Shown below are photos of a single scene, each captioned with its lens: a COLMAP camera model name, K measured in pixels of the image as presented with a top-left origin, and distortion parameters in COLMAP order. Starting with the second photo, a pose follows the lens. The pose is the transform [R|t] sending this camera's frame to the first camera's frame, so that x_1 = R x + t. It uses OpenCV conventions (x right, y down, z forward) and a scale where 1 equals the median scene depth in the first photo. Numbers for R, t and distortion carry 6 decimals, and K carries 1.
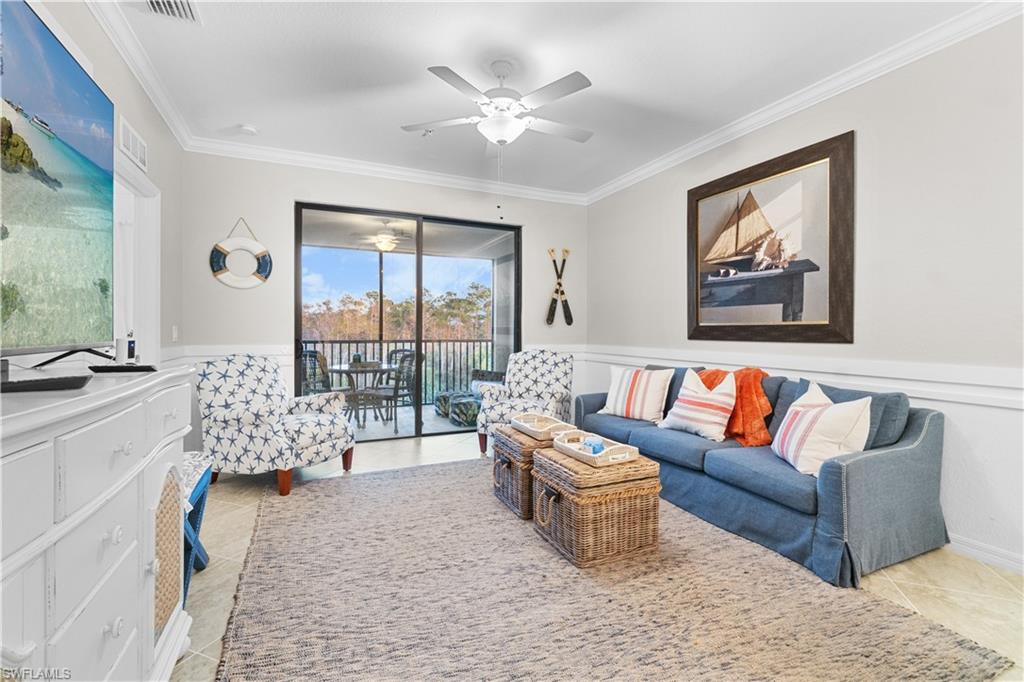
lens RADIAL K [[445.2, 0, 507.3], [0, 445.2, 329.6], [0, 0, 1]] dist [-0.001418, -0.000117]
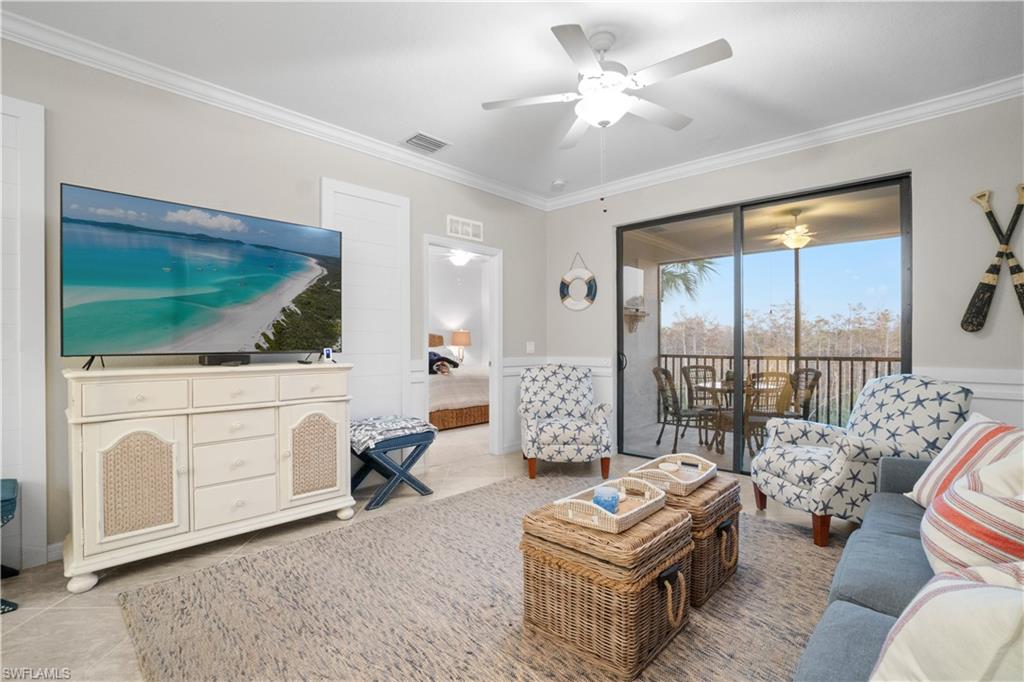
lens RADIAL K [[469.0, 0, 512.0], [0, 469.0, 341.0], [0, 0, 1]] dist [-0.061899, 0.023470]
pose [[0.389112, -0.013200, -0.921096, 0.597119], [0.004226, 0.999912, -0.012544, 0.007158], [0.921181, 0.000988, 0.389133, 0.397581]]
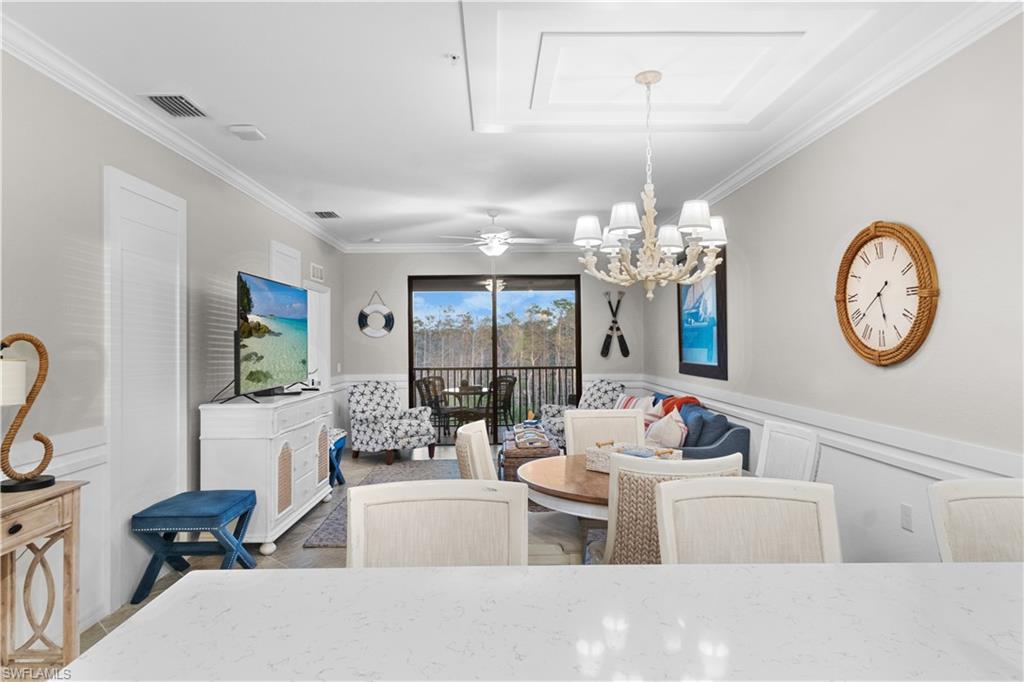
lens RADIAL K [[577.1, 0, 511.4], [0, 577.1, 327.6], [0, 0, 1]] dist [0.002808, 0.000264]
pose [[0.922549, -0.023026, -0.385193, 0.704418], [0.012902, 0.999501, -0.028849, -0.073928], [0.385665, 0.021645, 0.922385, -0.770425]]
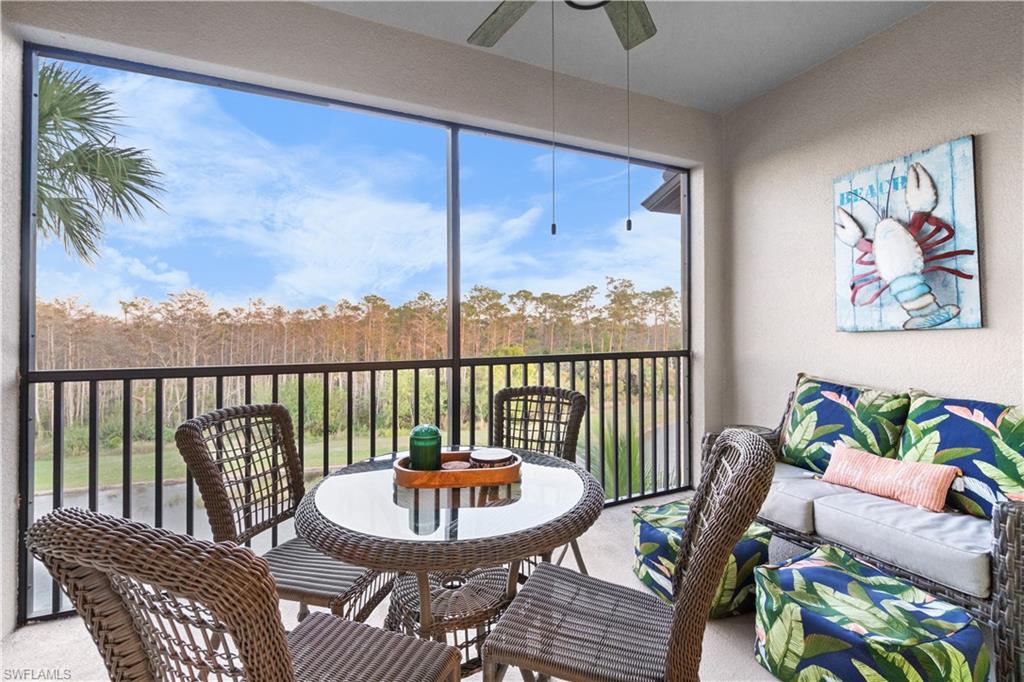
lens RADIAL K [[445.2, 0, 507.3], [0, 445.2, 329.6], [0, 0, 1]] dist [-0.001418, -0.000117]
pose [[0.999829, -0.017115, 0.007059, -0.499132], [0.017177, 0.999814, -0.008809, 0.004946], [-0.006907, 0.008928, 0.999936, 1.281989]]
